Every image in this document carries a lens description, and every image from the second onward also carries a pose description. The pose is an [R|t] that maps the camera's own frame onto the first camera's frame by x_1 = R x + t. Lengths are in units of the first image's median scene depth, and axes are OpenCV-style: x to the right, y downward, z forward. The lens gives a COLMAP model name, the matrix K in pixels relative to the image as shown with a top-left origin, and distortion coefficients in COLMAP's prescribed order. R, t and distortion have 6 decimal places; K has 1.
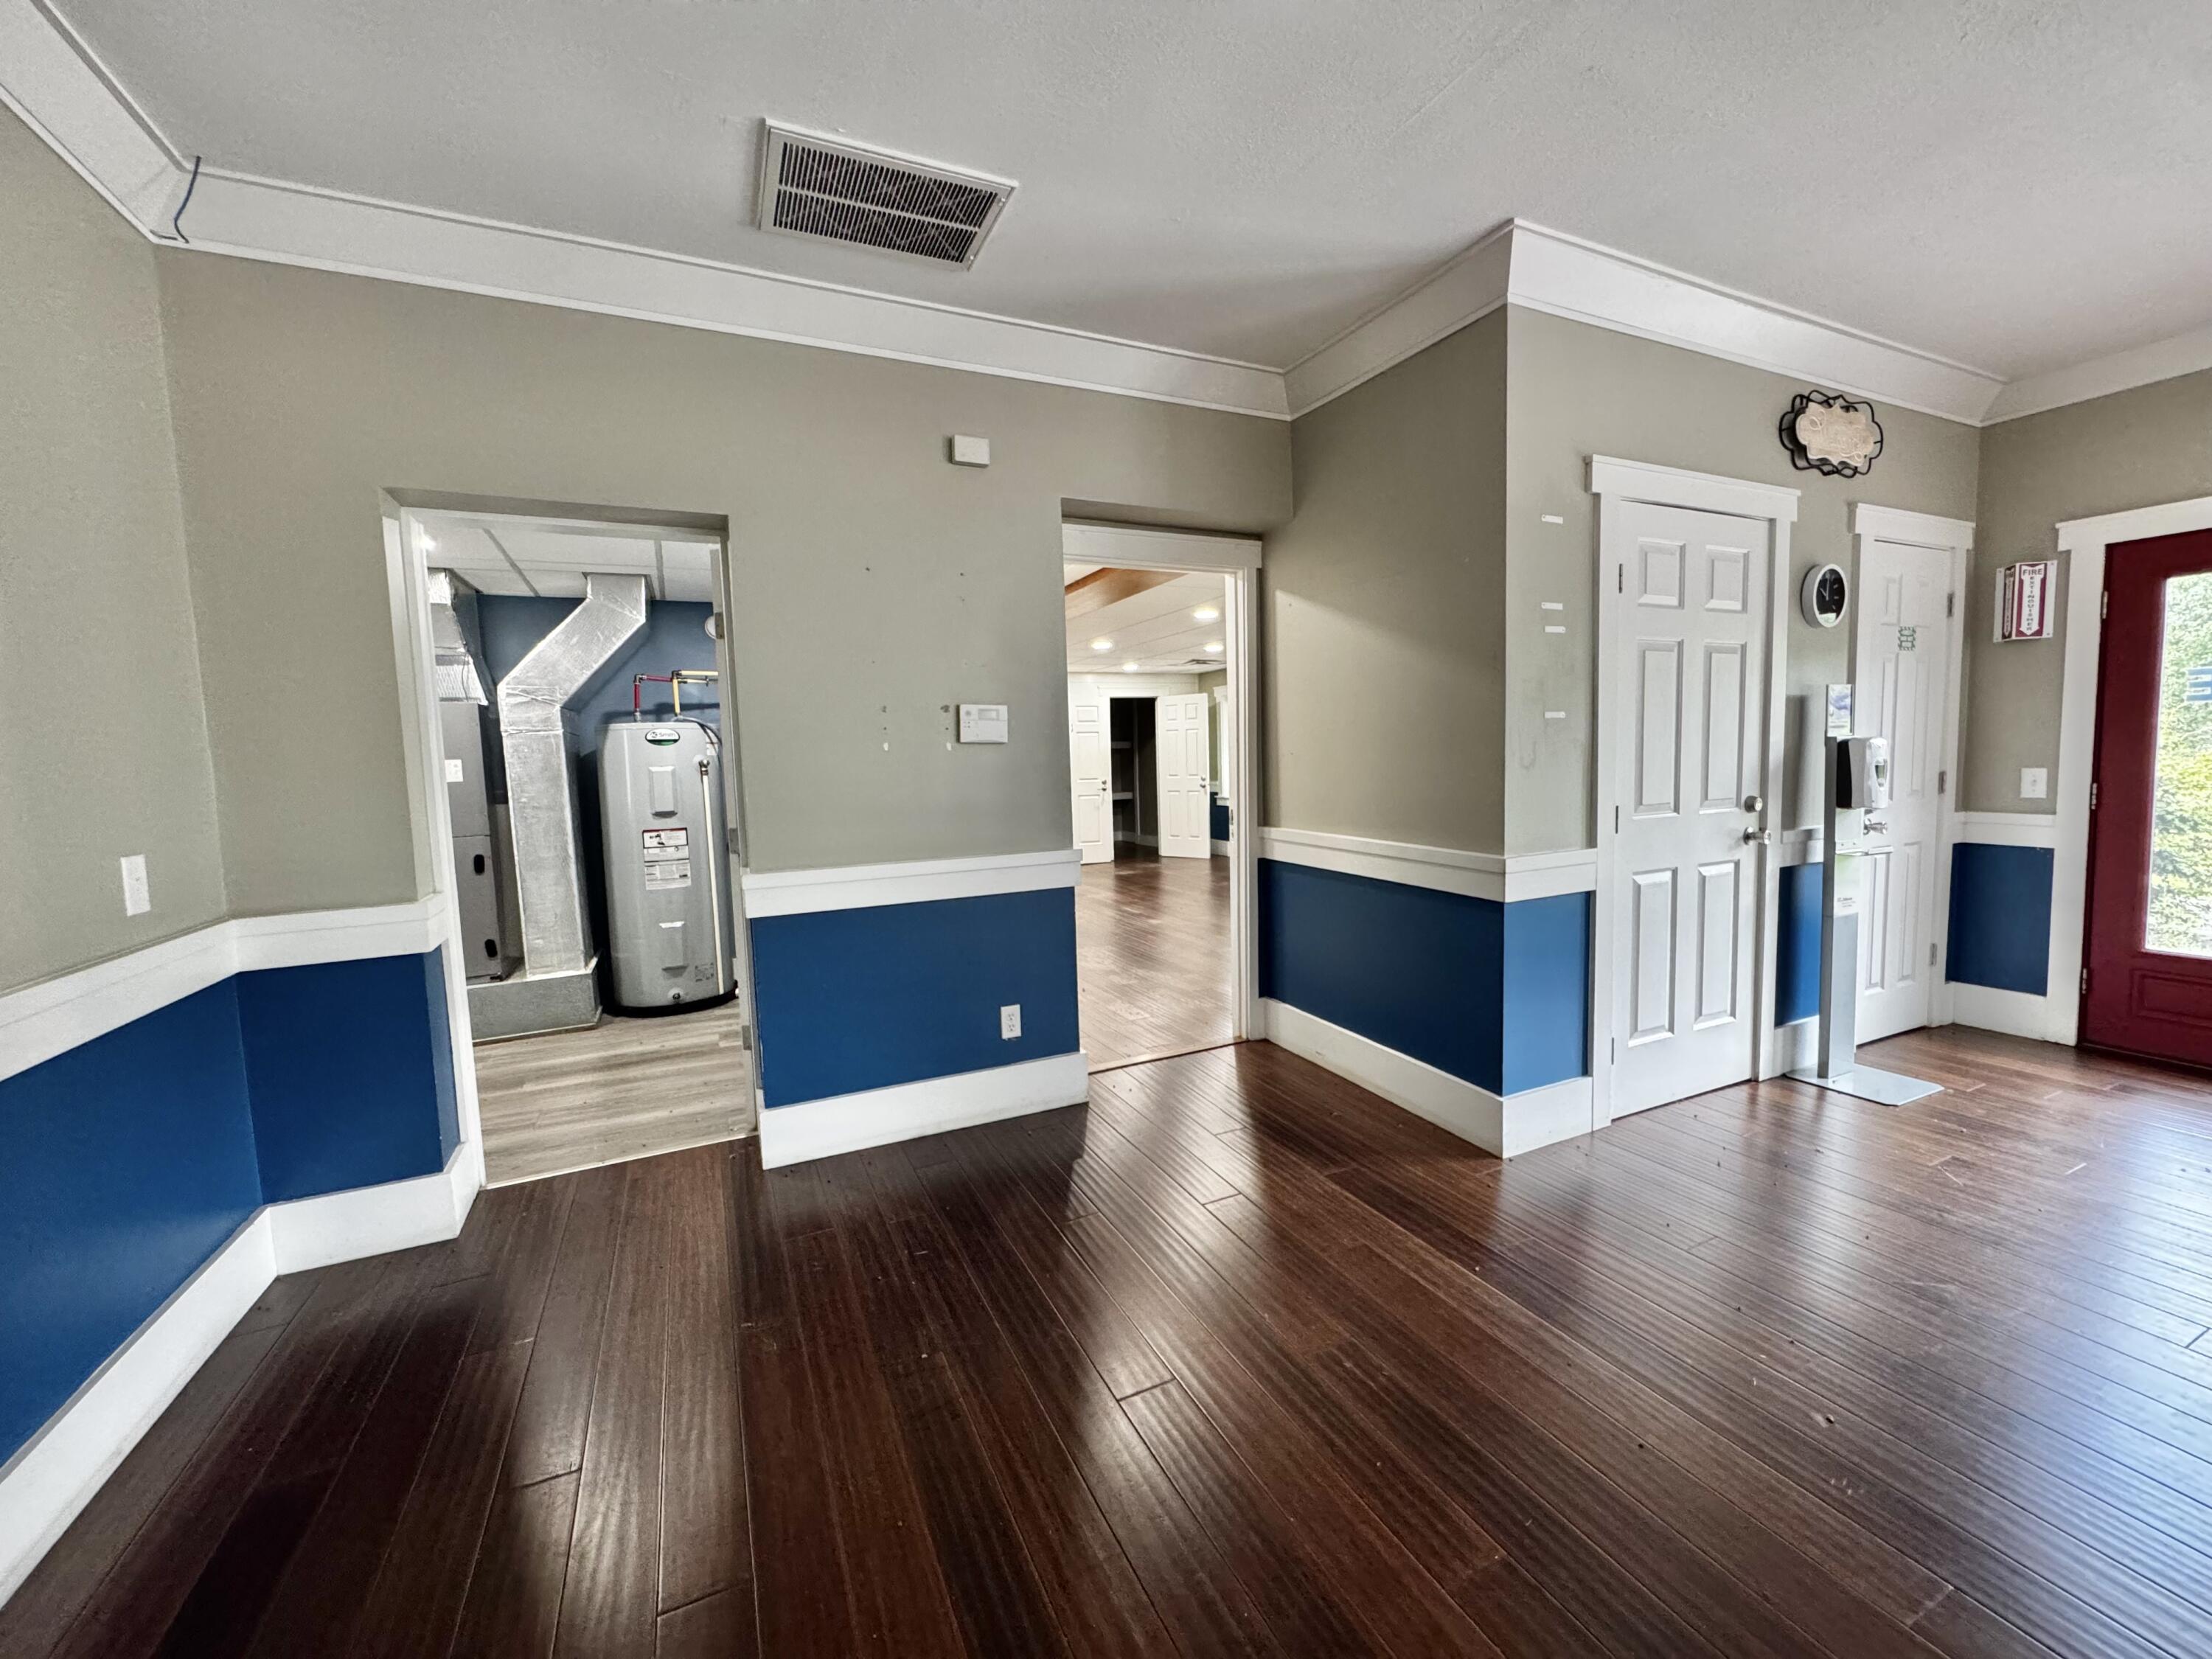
lens RADIAL K [[879.7, 0, 1104.5], [0, 879.7, 826.2], [0, 0, 1]] dist [-0.014462, -0.000957]
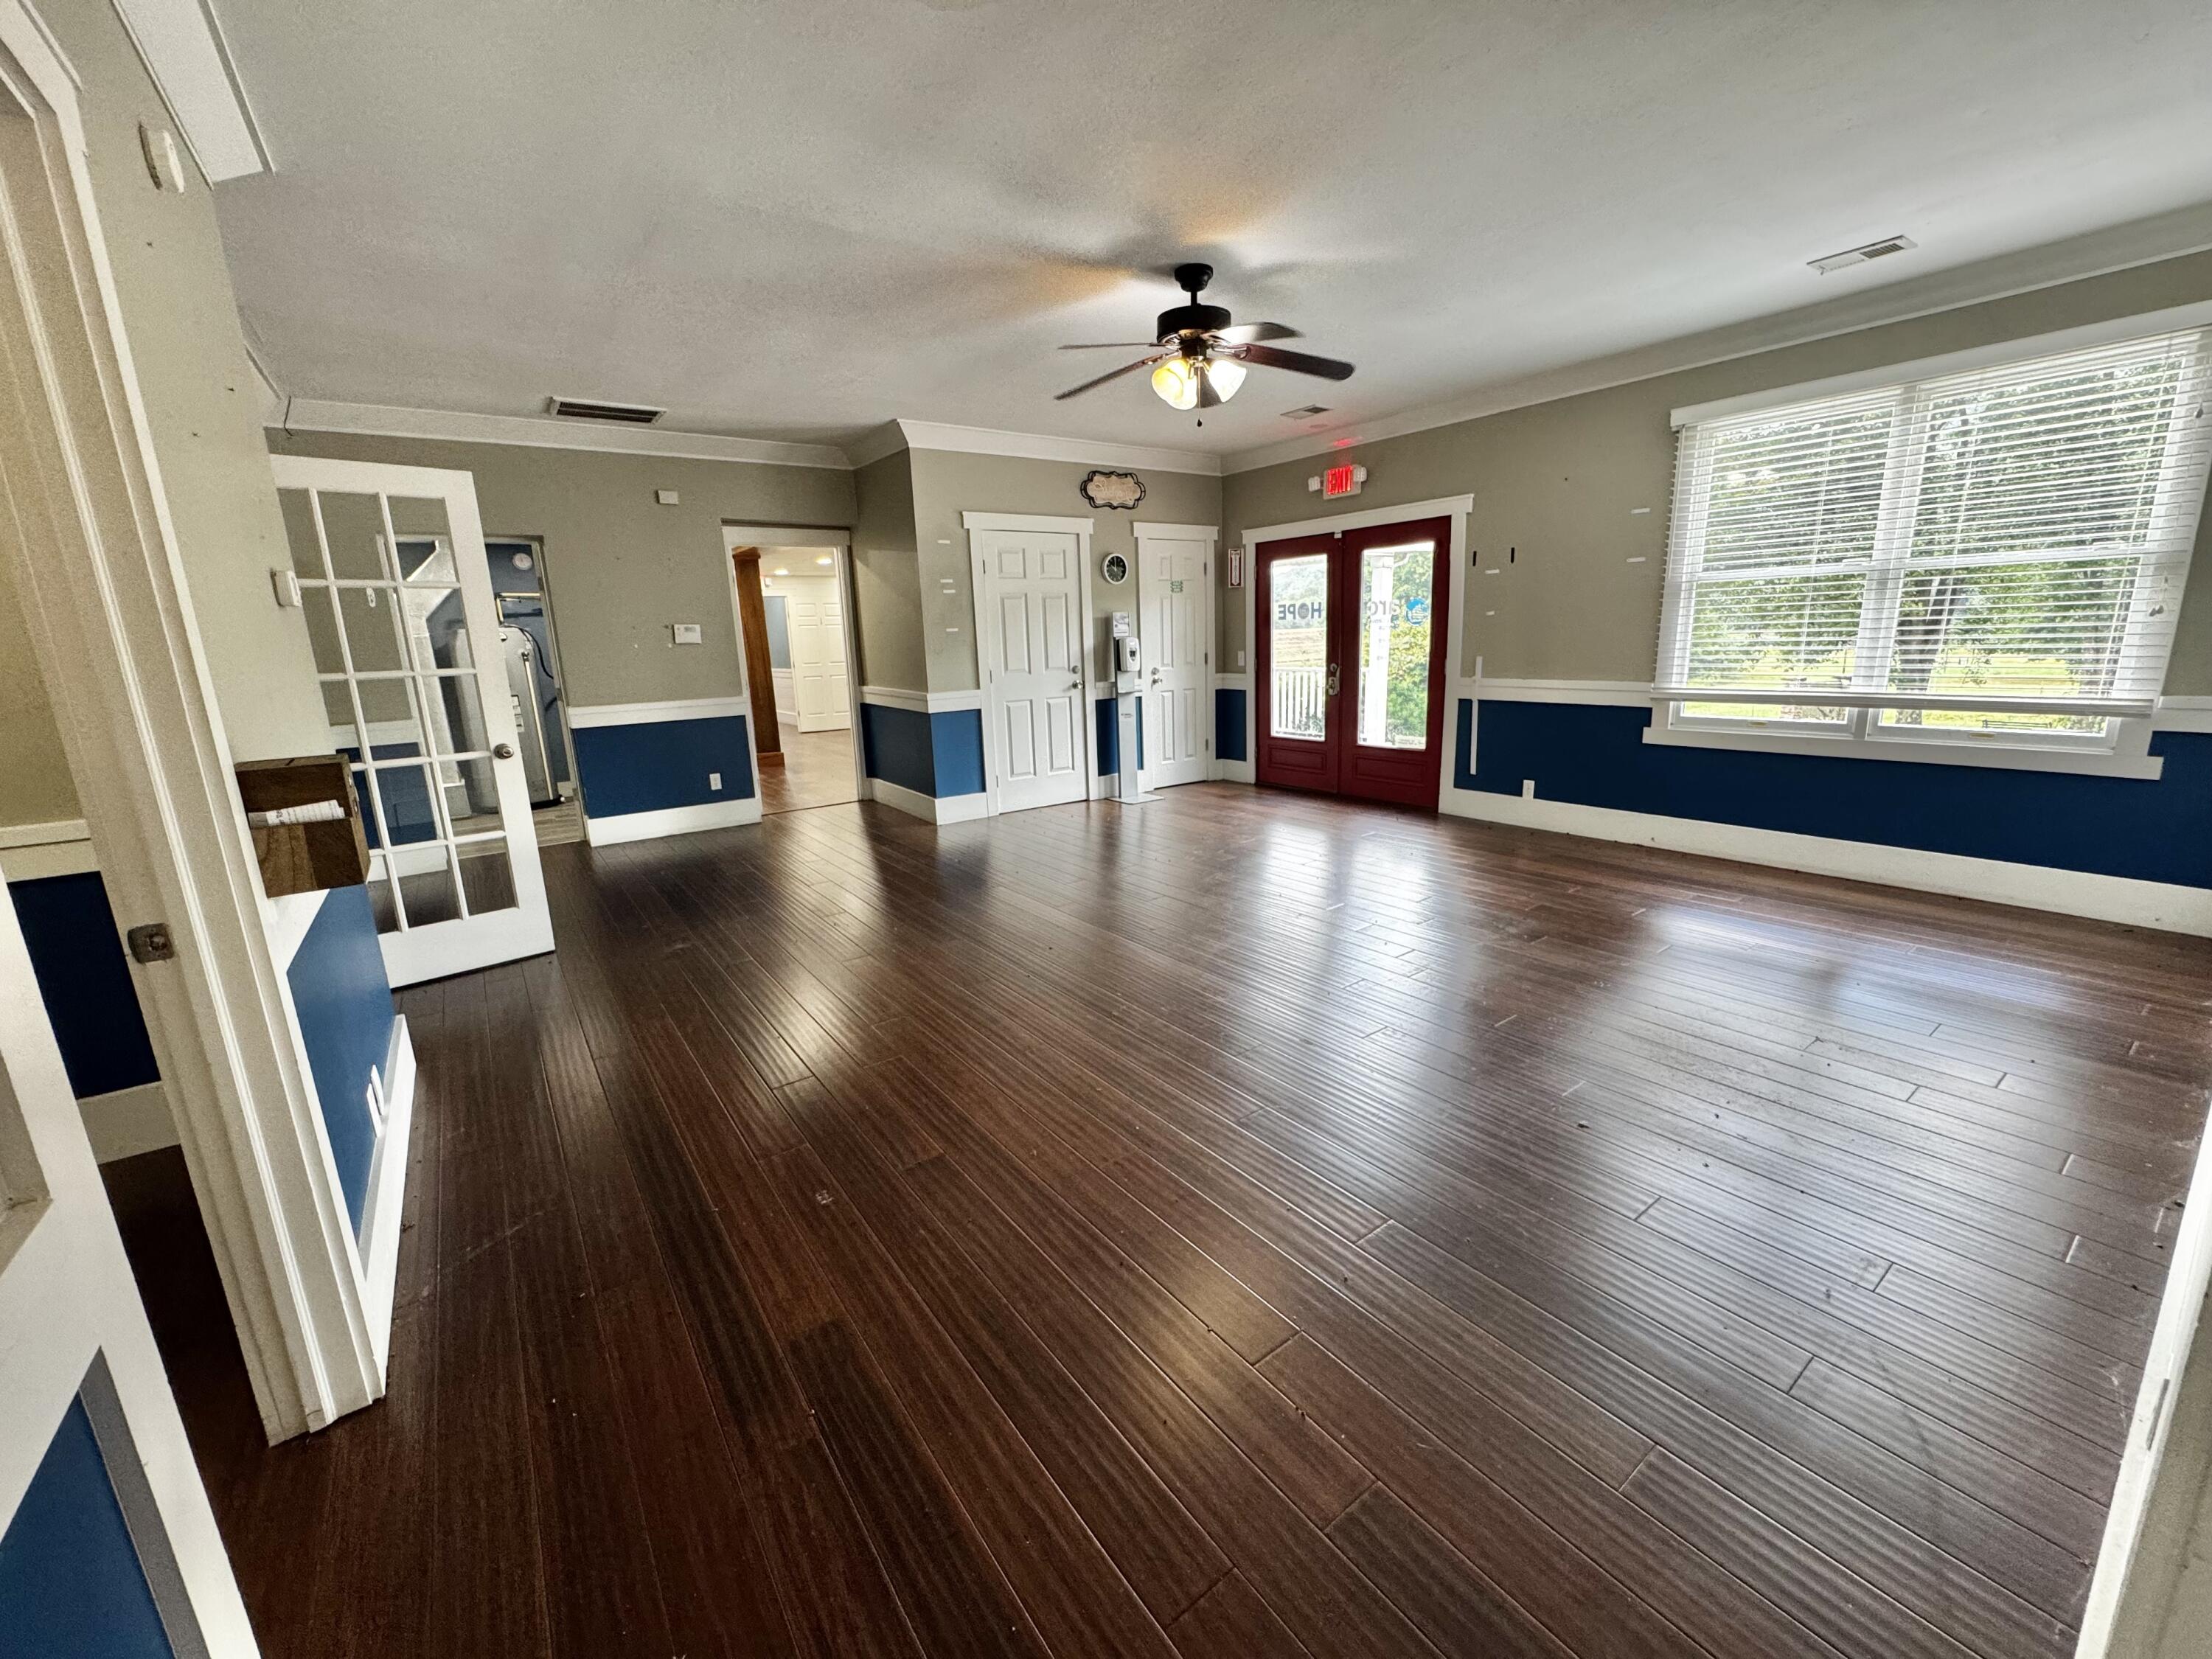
lens RADIAL K [[879.7, 0, 1113.3], [0, 879.7, 831.0], [0, 0, 1]] dist [-0.014462, -0.000957]
pose [[0.980380, -0.045616, 0.191766, 0.399921], [0.018898, 0.990124, 0.138913, 0.068889], [-0.196209, -0.132564, 0.971560, -1.170518]]
